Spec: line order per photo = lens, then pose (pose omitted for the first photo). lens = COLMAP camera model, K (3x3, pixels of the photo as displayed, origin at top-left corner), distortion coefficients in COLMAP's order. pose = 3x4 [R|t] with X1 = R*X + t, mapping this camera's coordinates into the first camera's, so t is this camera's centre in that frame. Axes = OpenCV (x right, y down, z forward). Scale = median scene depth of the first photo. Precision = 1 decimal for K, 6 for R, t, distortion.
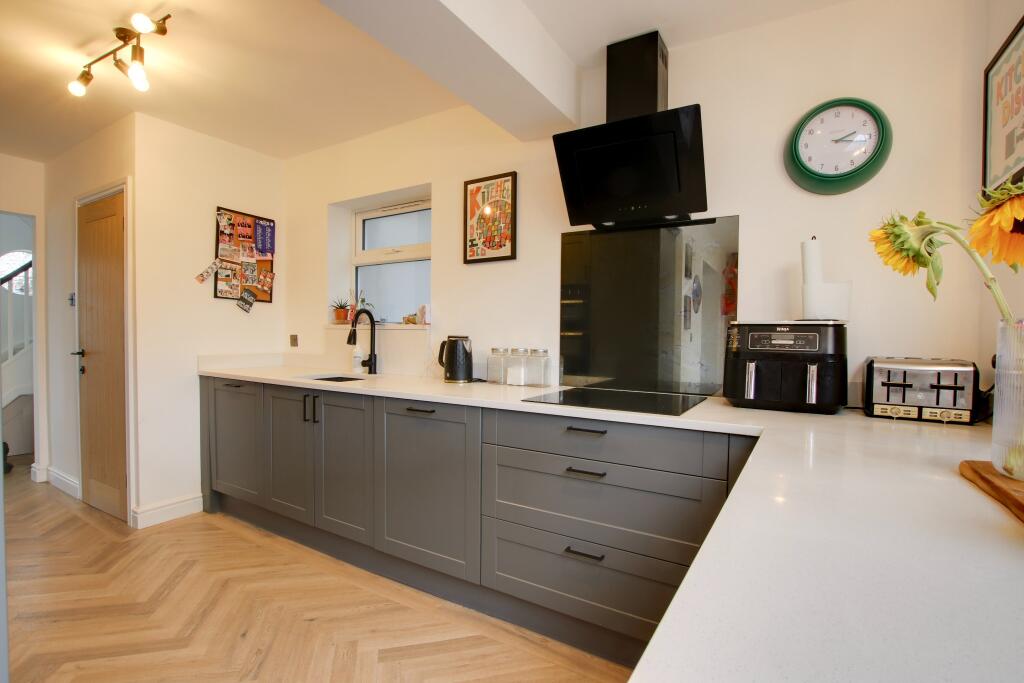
lens RADIAL K [[467.3, 0, 515.1], [0, 467.3, 348.5], [0, 0, 1]] dist [-0.030485, 0.000108]
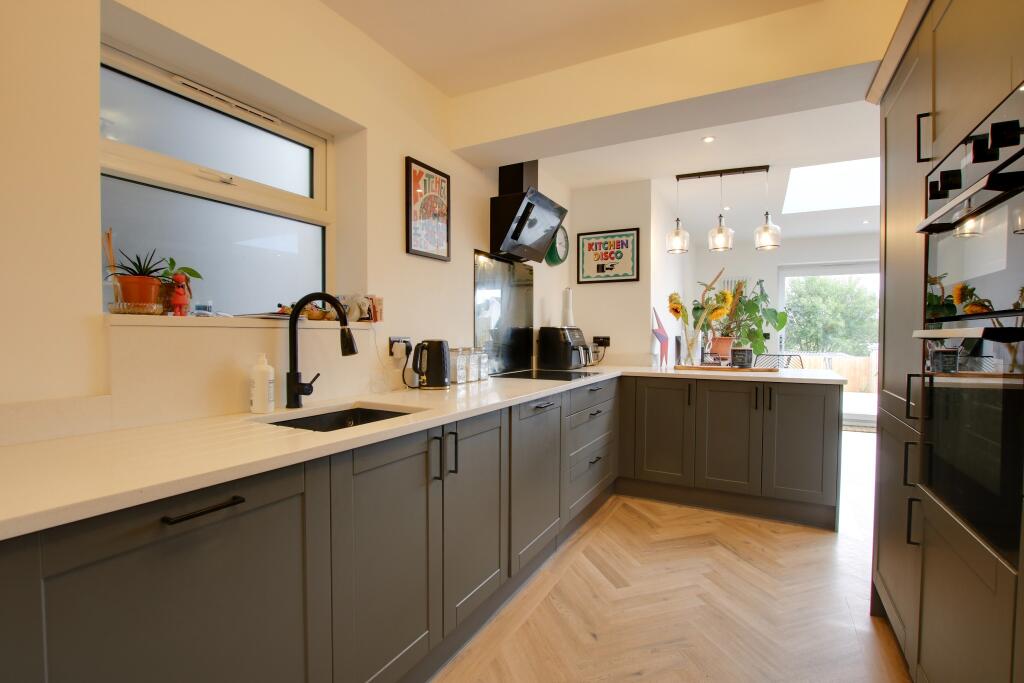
lens RADIAL K [[467.3, 0, 515.1], [0, 467.3, 348.5], [0, 0, 1]] dist [-0.030485, 0.000108]
pose [[-0.041025, -0.041129, 0.998311, -1.003351], [0.023106, 0.998846, 0.042101, -0.038633], [-0.998891, 0.024794, -0.040028, 0.867520]]
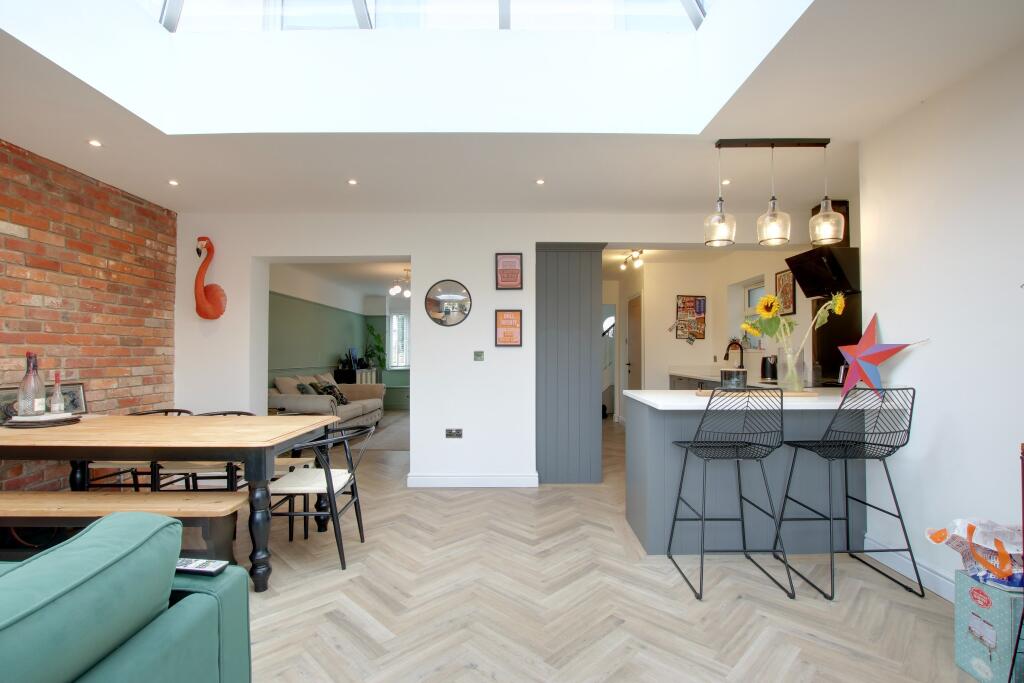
lens RADIAL K [[467.3, 0, 515.1], [0, 467.3, 348.5], [0, 0, 1]] dist [-0.030485, 0.000108]
pose [[0.501926, -0.021942, -0.864632, 0.989129], [-0.018714, 0.999169, -0.036220, 0.032529], [0.864708, 0.034360, 0.501098, -0.849476]]
